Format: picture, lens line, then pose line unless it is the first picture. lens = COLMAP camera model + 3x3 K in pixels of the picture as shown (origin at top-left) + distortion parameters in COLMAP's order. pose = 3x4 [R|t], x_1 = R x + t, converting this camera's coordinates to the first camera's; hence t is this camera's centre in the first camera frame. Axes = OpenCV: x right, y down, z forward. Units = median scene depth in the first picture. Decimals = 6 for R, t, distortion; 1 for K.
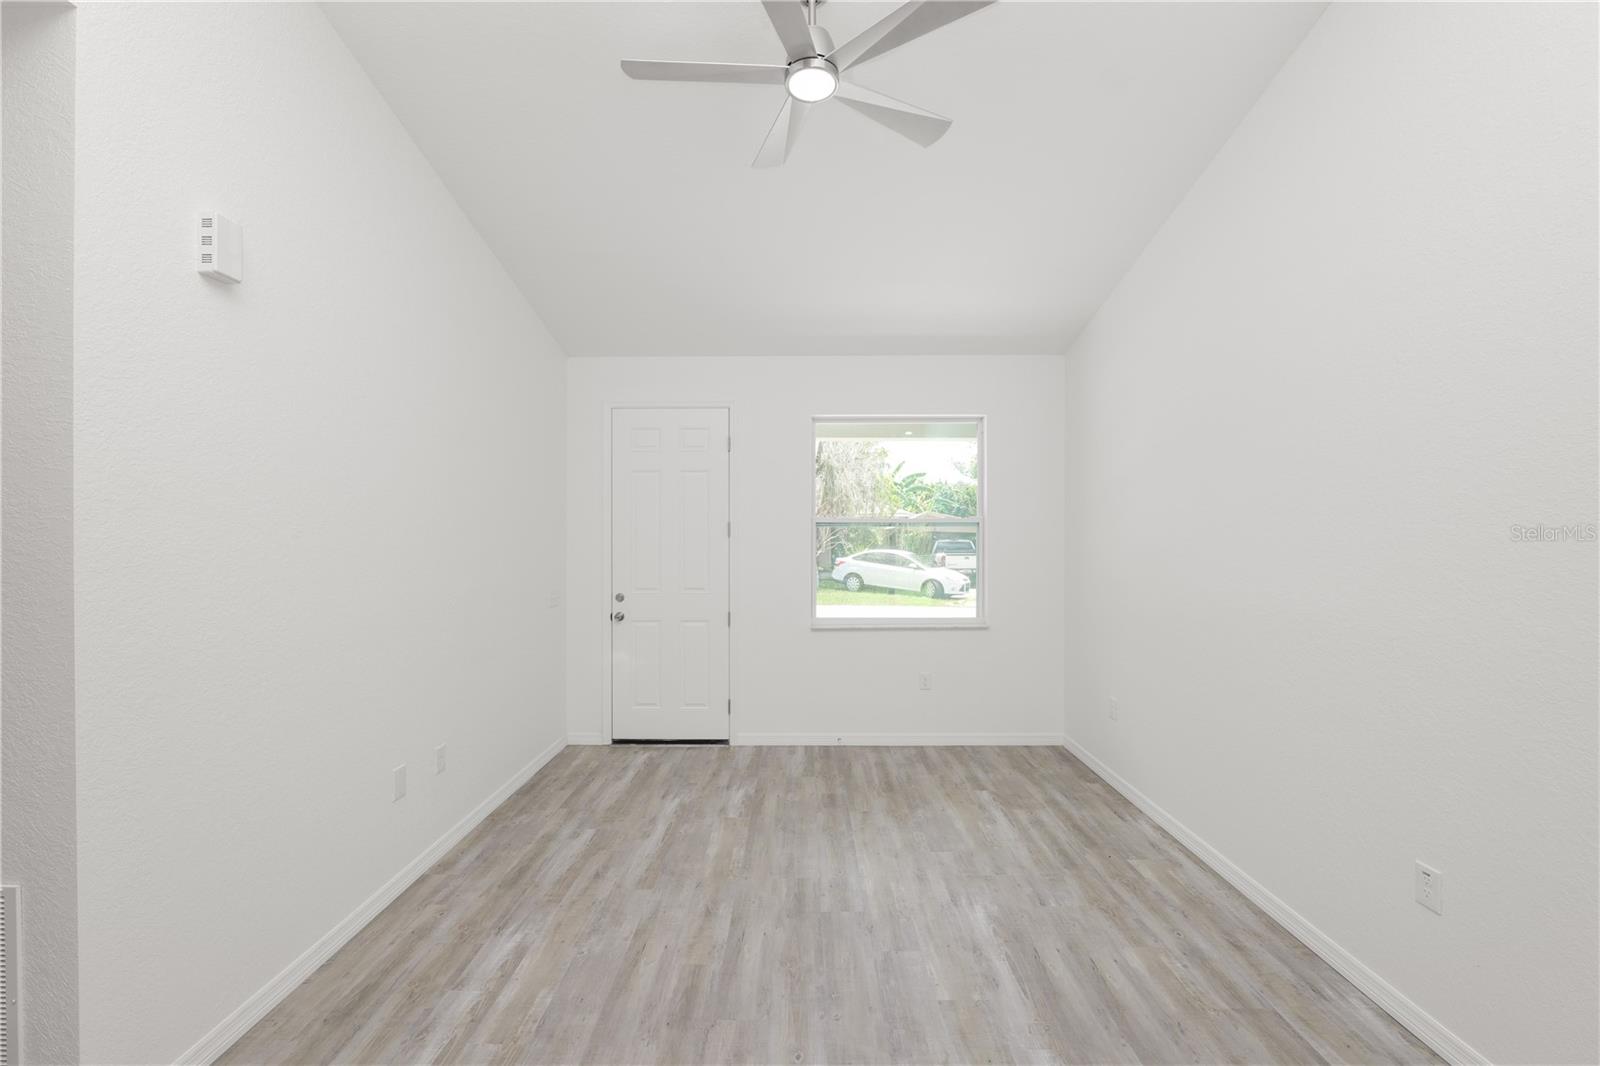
lens RADIAL K [[651.9, 0, 797.0], [0, 651.9, 533.5], [0, 0, 1]] dist [-0.013885, 0.001521]
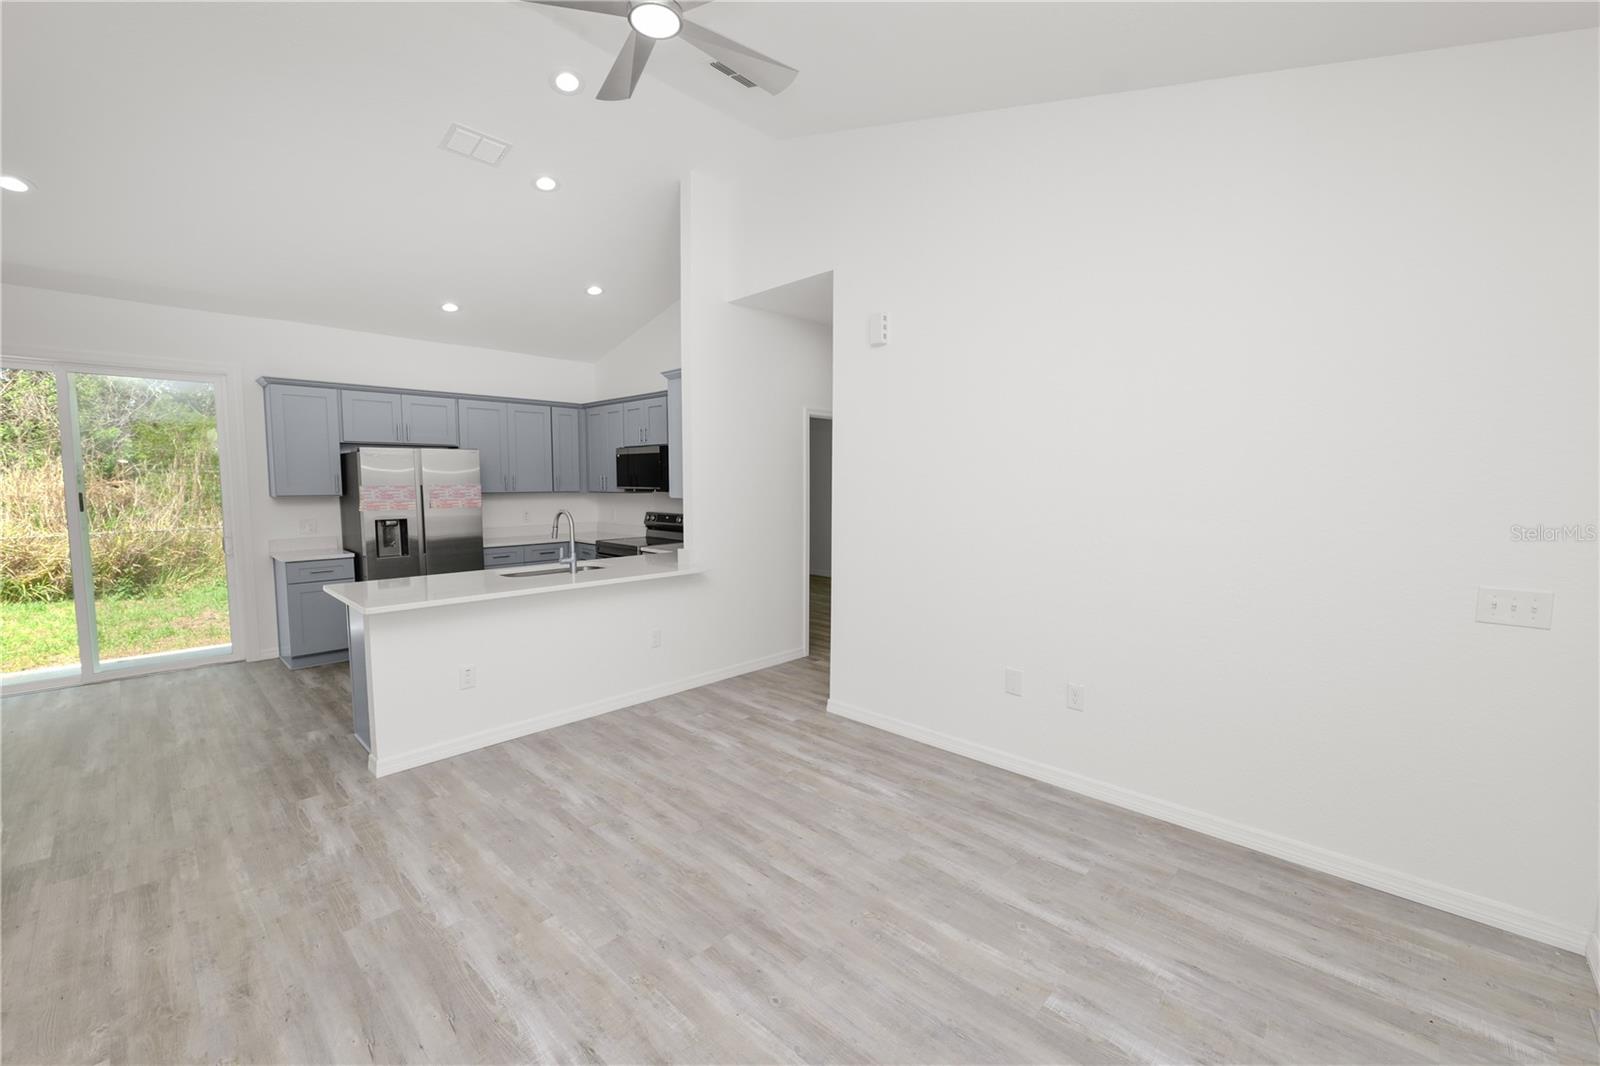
lens RADIAL K [[651.9, 0, 800.0], [0, 651.9, 530.4], [0, 0, 1]] dist [-0.013885, 0.001521]
pose [[-0.683541, 0.059356, -0.727495, 0.525900], [0.001001, 0.996763, 0.080385, 0.007536], [0.729911, 0.054218, -0.681388, 1.541238]]
